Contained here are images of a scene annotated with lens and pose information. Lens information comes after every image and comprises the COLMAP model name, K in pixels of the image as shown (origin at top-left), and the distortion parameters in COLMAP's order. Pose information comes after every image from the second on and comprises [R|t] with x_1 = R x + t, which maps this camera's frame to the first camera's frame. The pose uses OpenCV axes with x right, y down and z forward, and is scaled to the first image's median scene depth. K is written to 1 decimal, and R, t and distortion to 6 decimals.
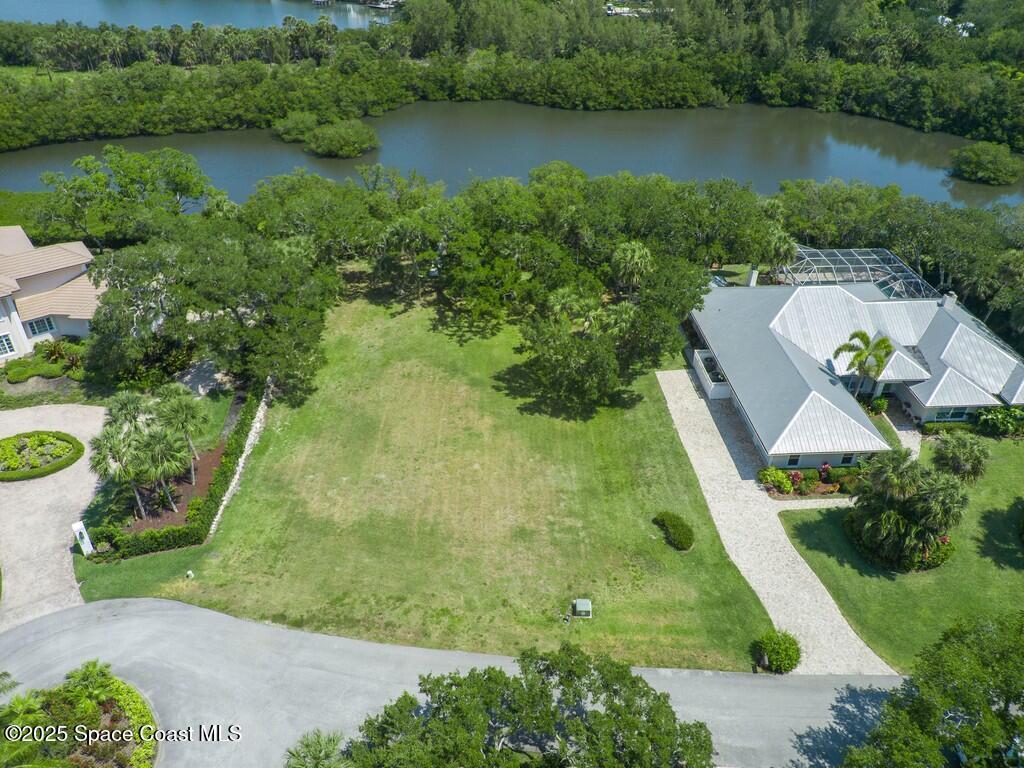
lens RADIAL K [[763.7, 0, 513.5], [0, 763.7, 385.8], [0, 0, 1]] dist [0.113552, -0.195289]
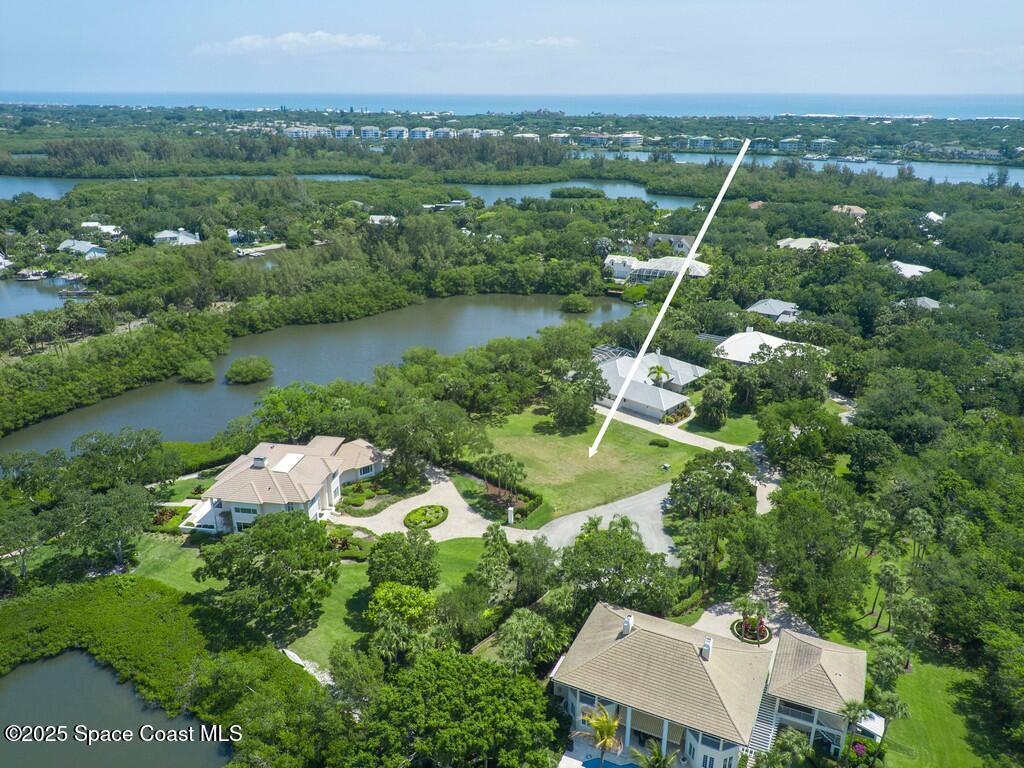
lens RADIAL K [[763.7, 0, 513.5], [0, 763.7, 385.8], [0, 0, 1]] dist [0.113552, -0.195289]
pose [[0.739756, -0.249882, 0.624756, -1.403378], [0.383466, 0.919517, -0.086275, 0.031096], [-0.552915, 0.303395, 0.776039, -0.670383]]
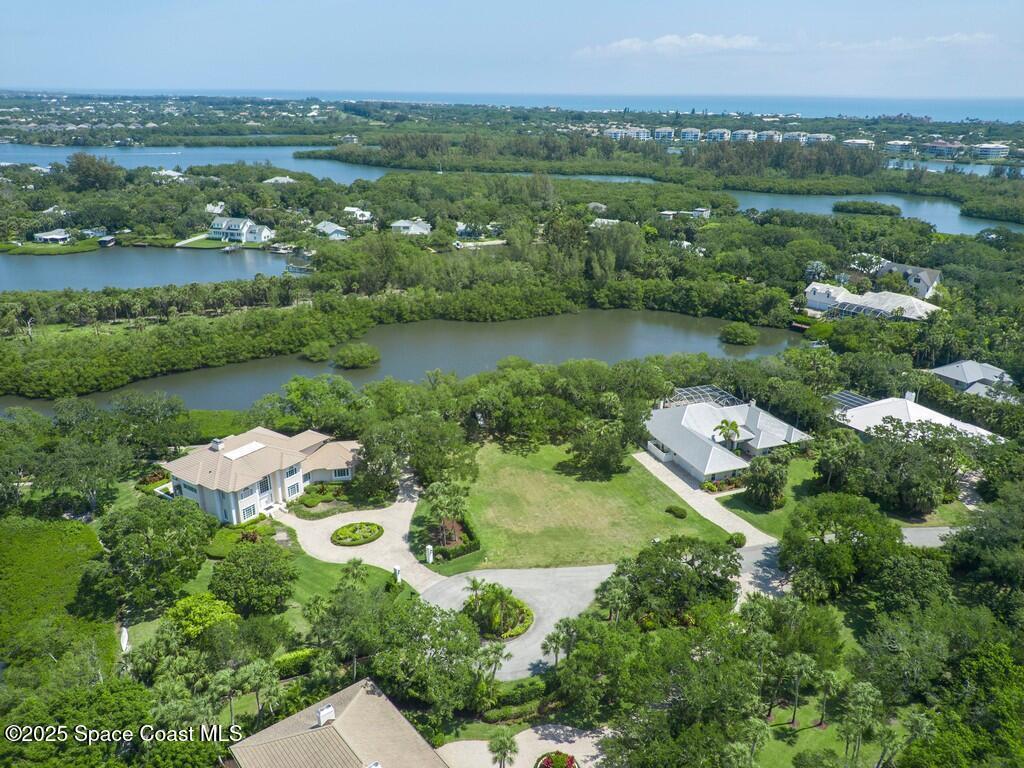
lens RADIAL K [[763.7, 0, 513.5], [0, 763.7, 385.8], [0, 0, 1]] dist [0.113552, -0.195289]
pose [[0.955226, -0.109192, 0.274990, -0.641714], [0.168473, 0.964758, -0.202138, 0.161465], [-0.243227, 0.239416, 0.939958, -0.840721]]
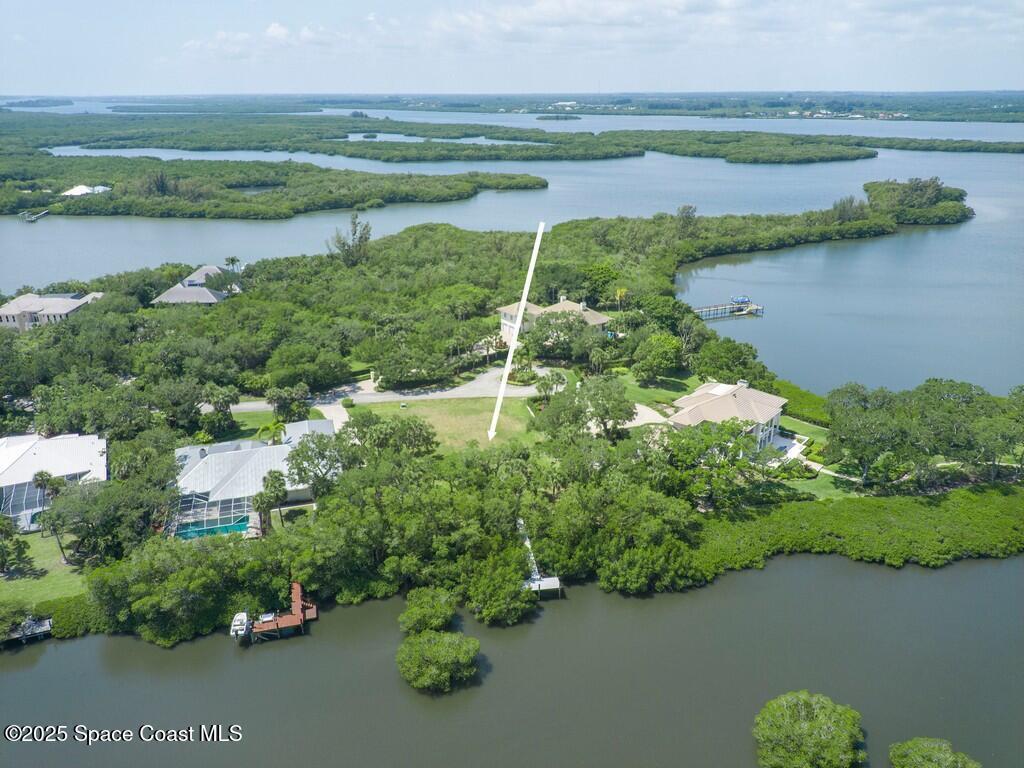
lens RADIAL K [[763.7, 0, 513.5], [0, 763.7, 385.8], [0, 0, 1]] dist [0.113552, -0.195289]
pose [[-0.975807, 0.071540, -0.206598, 0.212684], [-0.128711, 0.575875, 0.807342, -1.753526], [0.176732, 0.814402, -0.552735, 1.996447]]
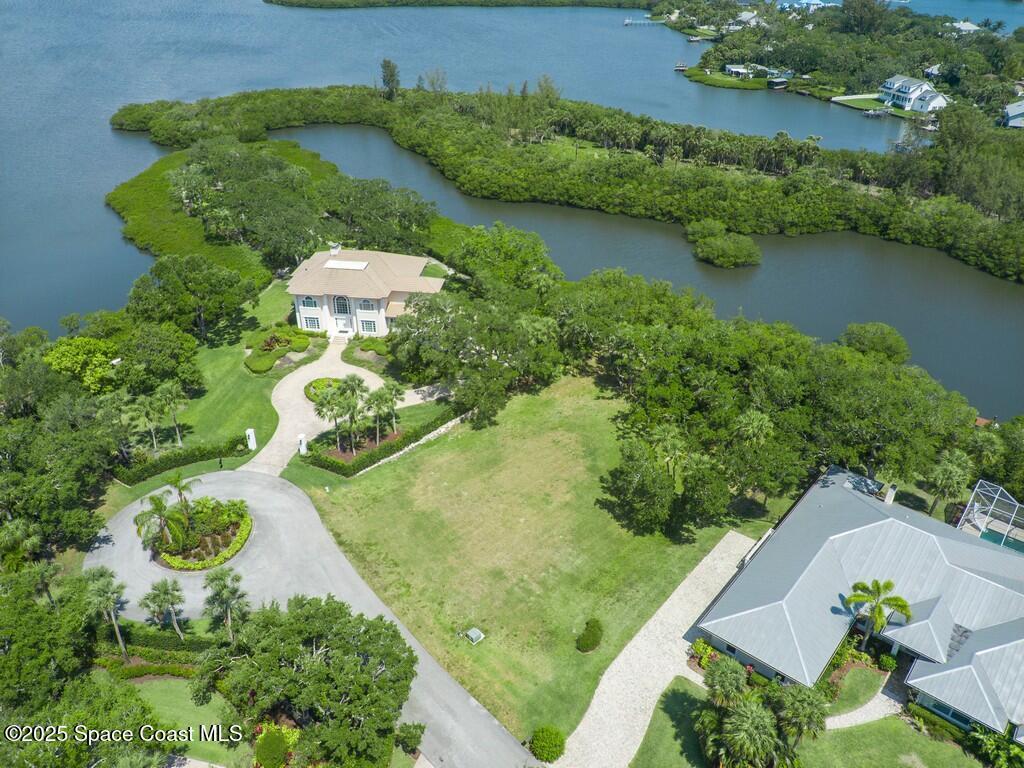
lens RADIAL K [[763.7, 0, 513.5], [0, 763.7, 385.8], [0, 0, 1]] dist [0.113552, -0.195289]
pose [[0.720518, 0.349355, -0.599003, 0.555285], [-0.393288, 0.917327, 0.061938, -0.154635], [0.571120, 0.190954, 0.798347, -0.081271]]
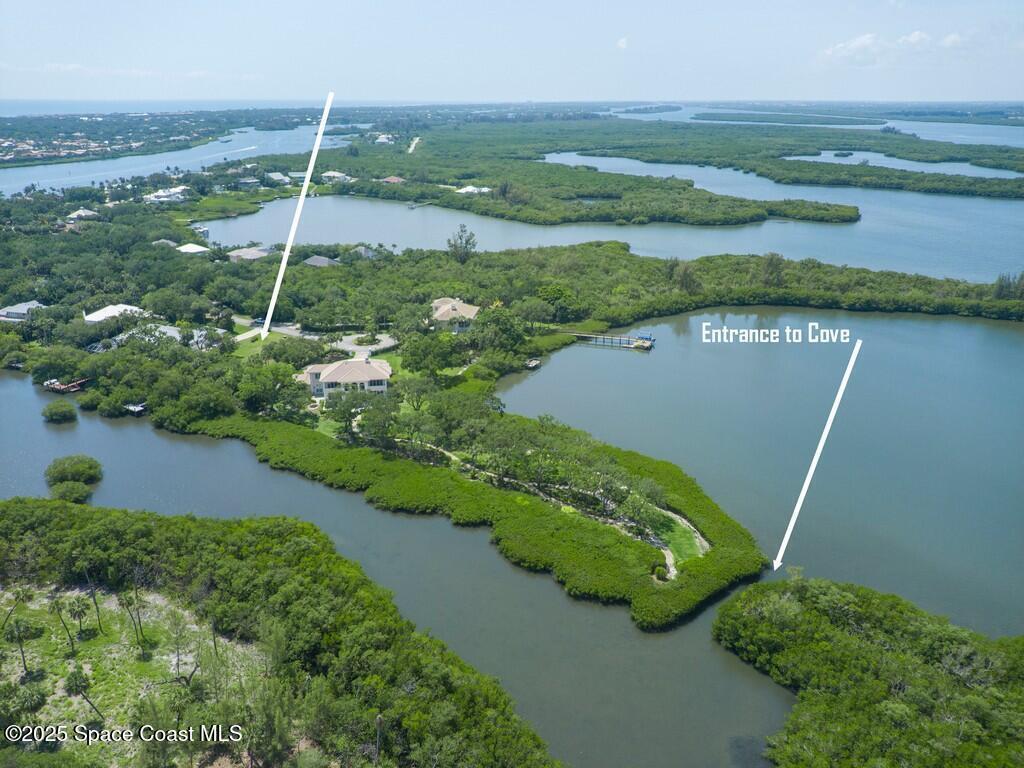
lens RADIAL K [[763.7, 0, 513.5], [0, 763.7, 385.8], [0, 0, 1]] dist [0.113552, -0.195289]
pose [[-0.874588, -0.183051, 0.448985, -2.704960], [0.262748, 0.599325, 0.756157, -2.256992], [-0.407504, 0.779296, -0.476066, 2.254495]]
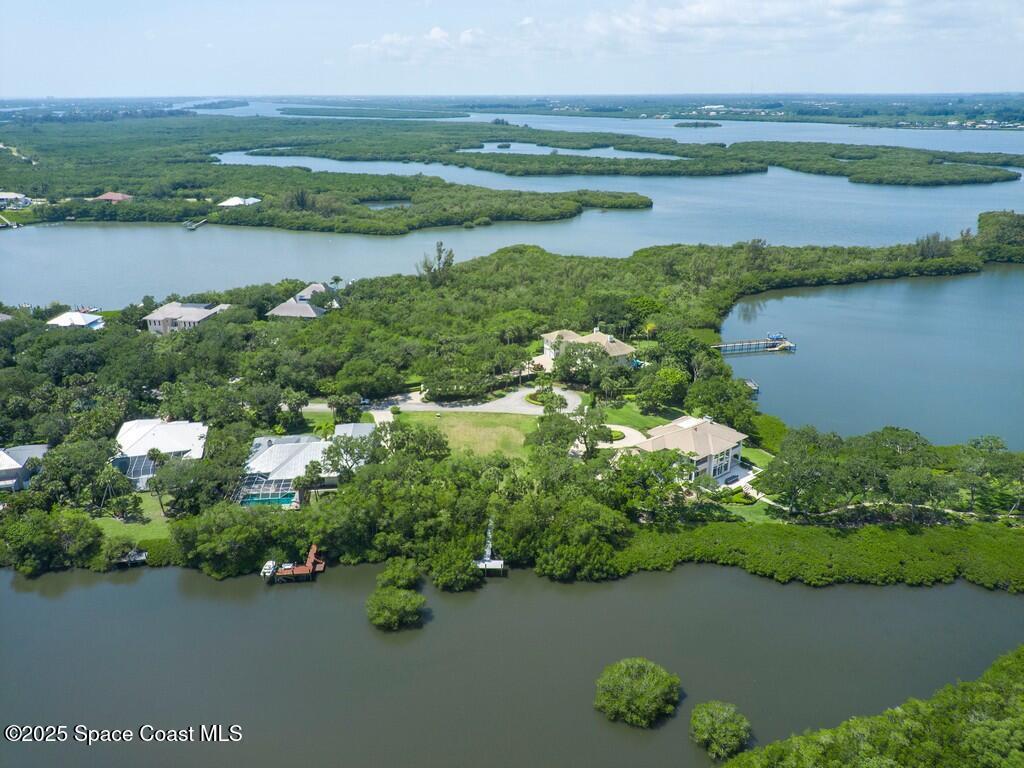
lens RADIAL K [[763.7, 0, 513.5], [0, 763.7, 385.8], [0, 0, 1]] dist [0.113552, -0.195289]
pose [[-0.999257, 0.006029, -0.038055, -0.109035], [-0.027808, 0.570793, 0.820623, -2.201207], [0.026669, 0.821072, -0.570202, 2.238219]]
